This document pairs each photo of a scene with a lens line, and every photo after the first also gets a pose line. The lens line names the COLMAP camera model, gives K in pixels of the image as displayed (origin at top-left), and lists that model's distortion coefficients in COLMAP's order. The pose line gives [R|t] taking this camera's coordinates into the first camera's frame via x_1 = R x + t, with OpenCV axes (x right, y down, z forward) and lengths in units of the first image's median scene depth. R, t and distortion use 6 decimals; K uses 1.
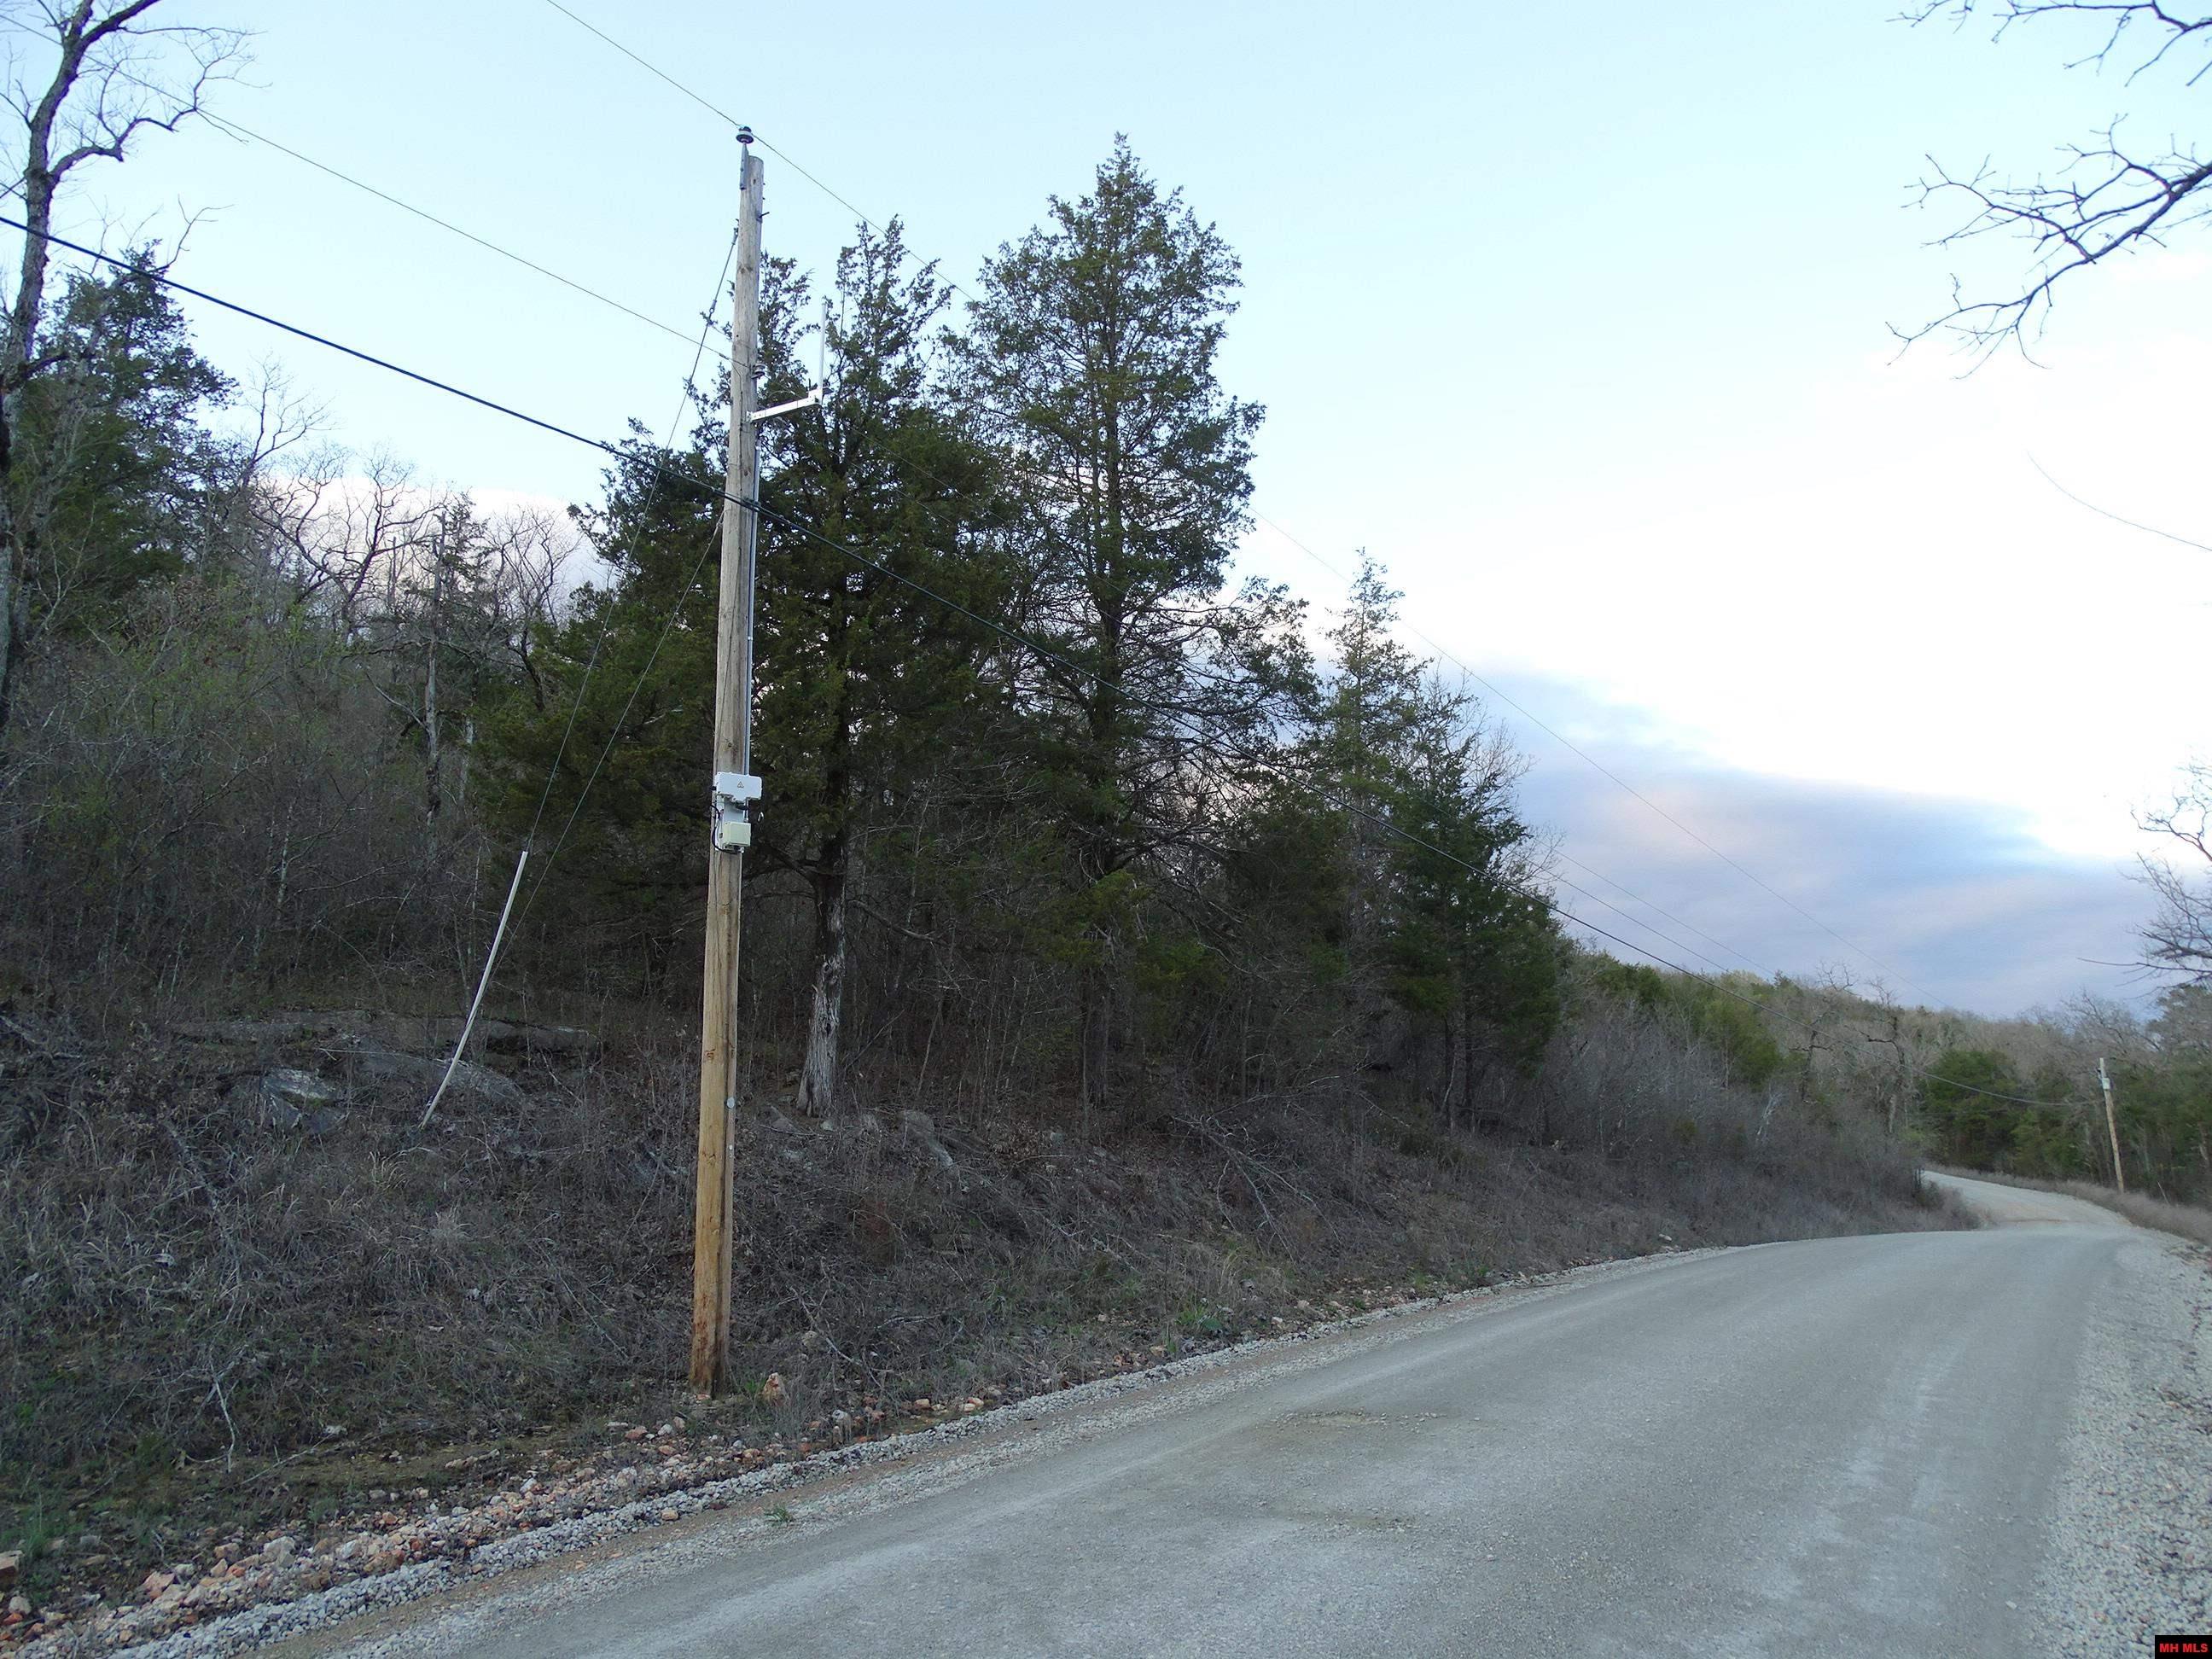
lens RADIAL K [[1604.1, 0, 1099.7], [0, 1604.1, 843.6], [0, 0, 1]] dist [0.004601, 0.004038]
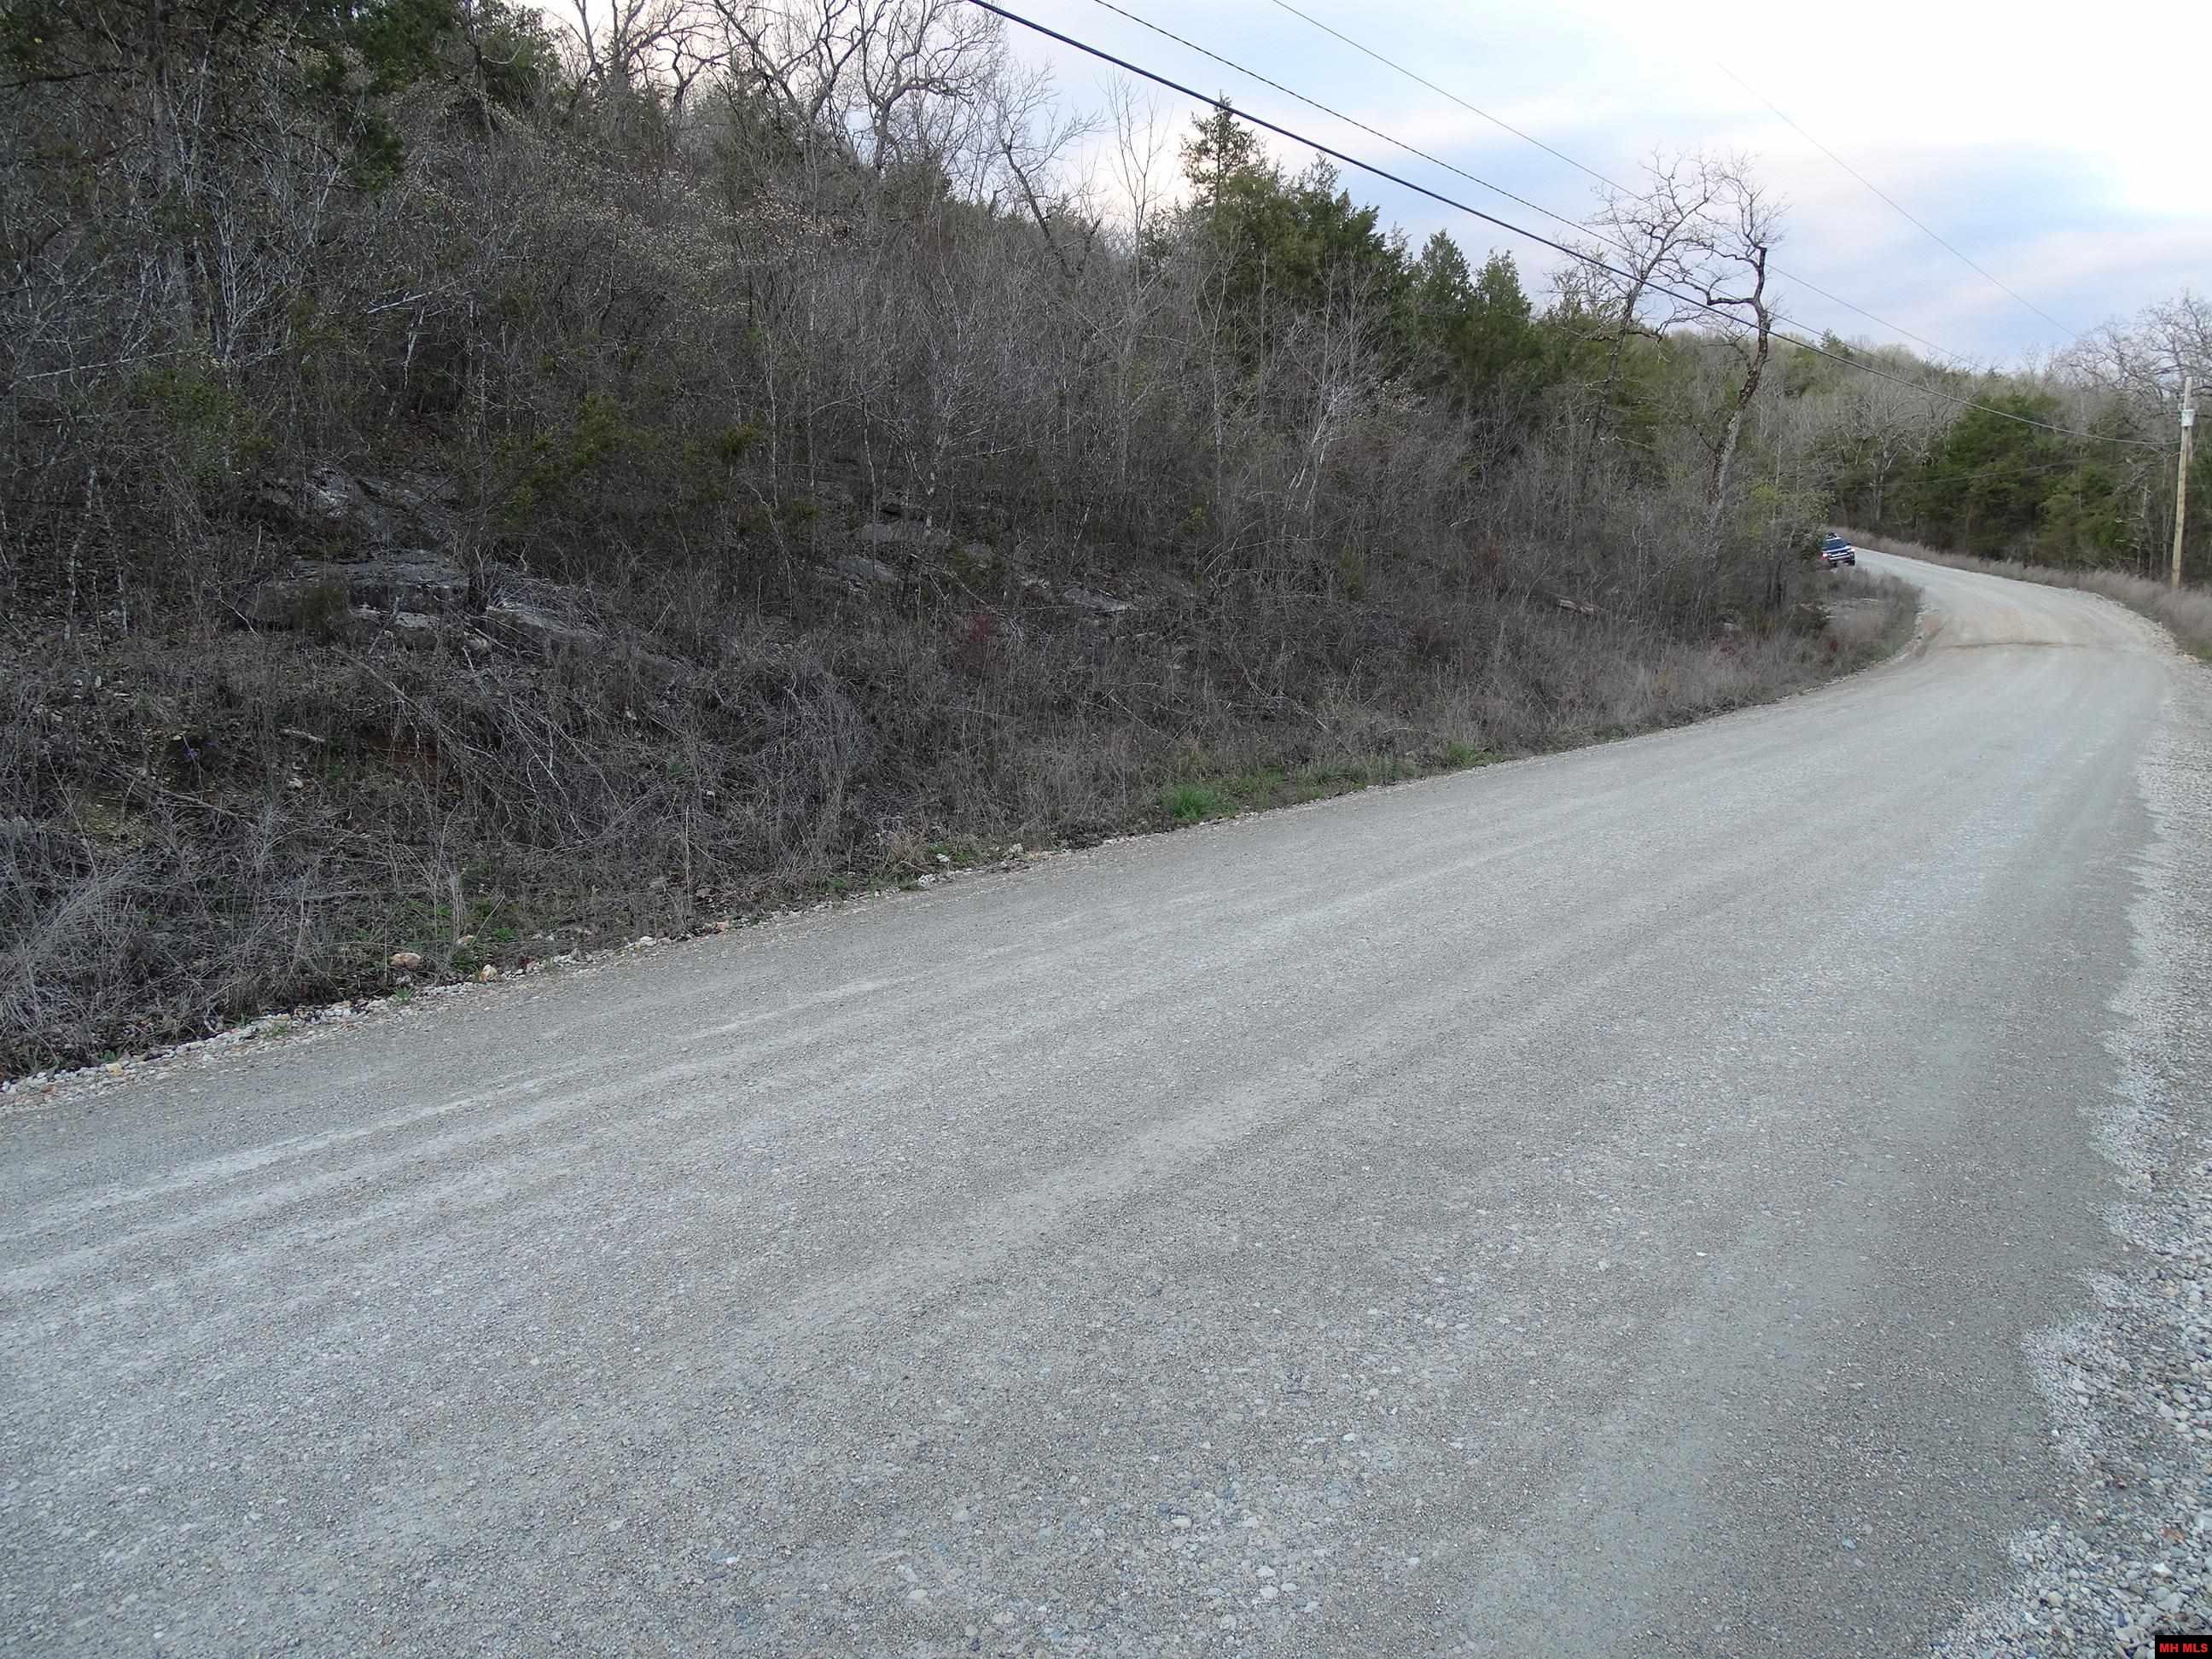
lens RADIAL K [[1604.1, 0, 1096.9], [0, 1604.1, 826.6], [0, 0, 1]] dist [0.004601, 0.004038]
pose [[0.999376, -0.008108, -0.034376, 1.009125], [0.019670, 0.936152, 0.351045, 0.319585], [0.029335, -0.351502, 0.935727, 1.568153]]
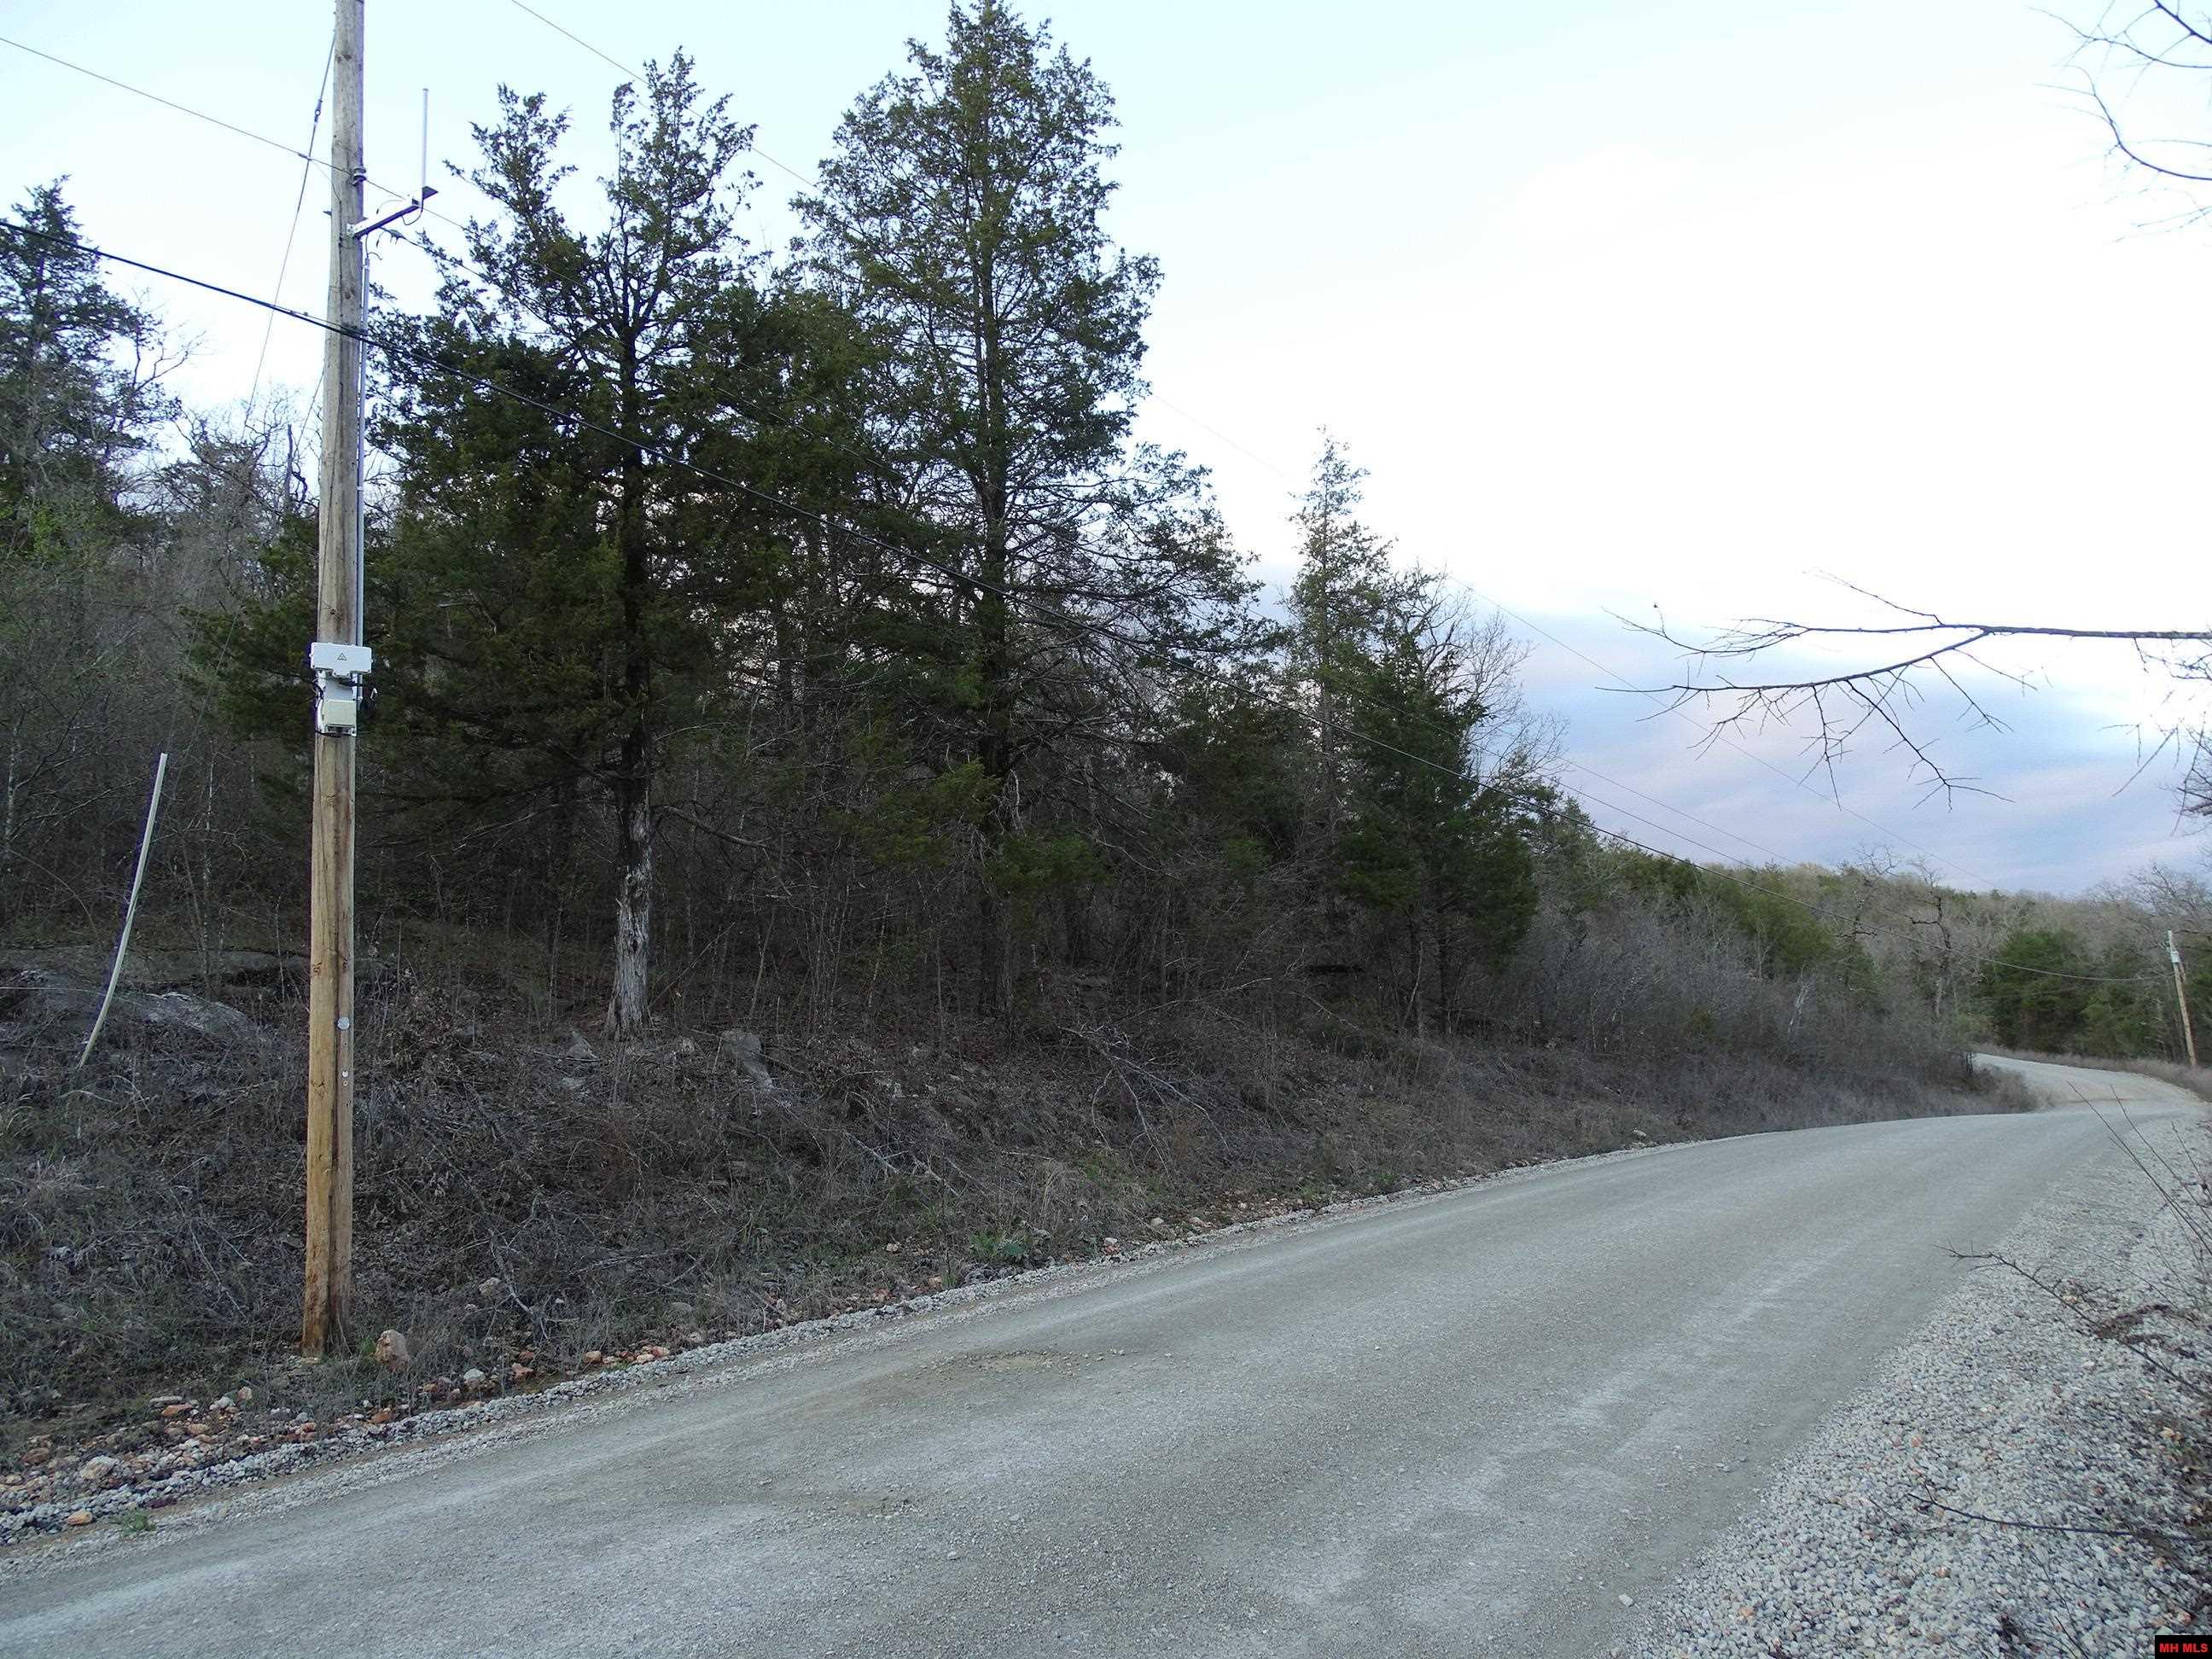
lens RADIAL K [[1604.1, 0, 1104.7], [0, 1604.1, 837.7], [0, 0, 1]] dist [0.004601, 0.004038]
pose [[0.998251, -0.047459, -0.035263, 0.091130], [0.048949, 0.997889, 0.042674, 0.018849], [0.033164, -0.044325, 0.998467, 0.064358]]
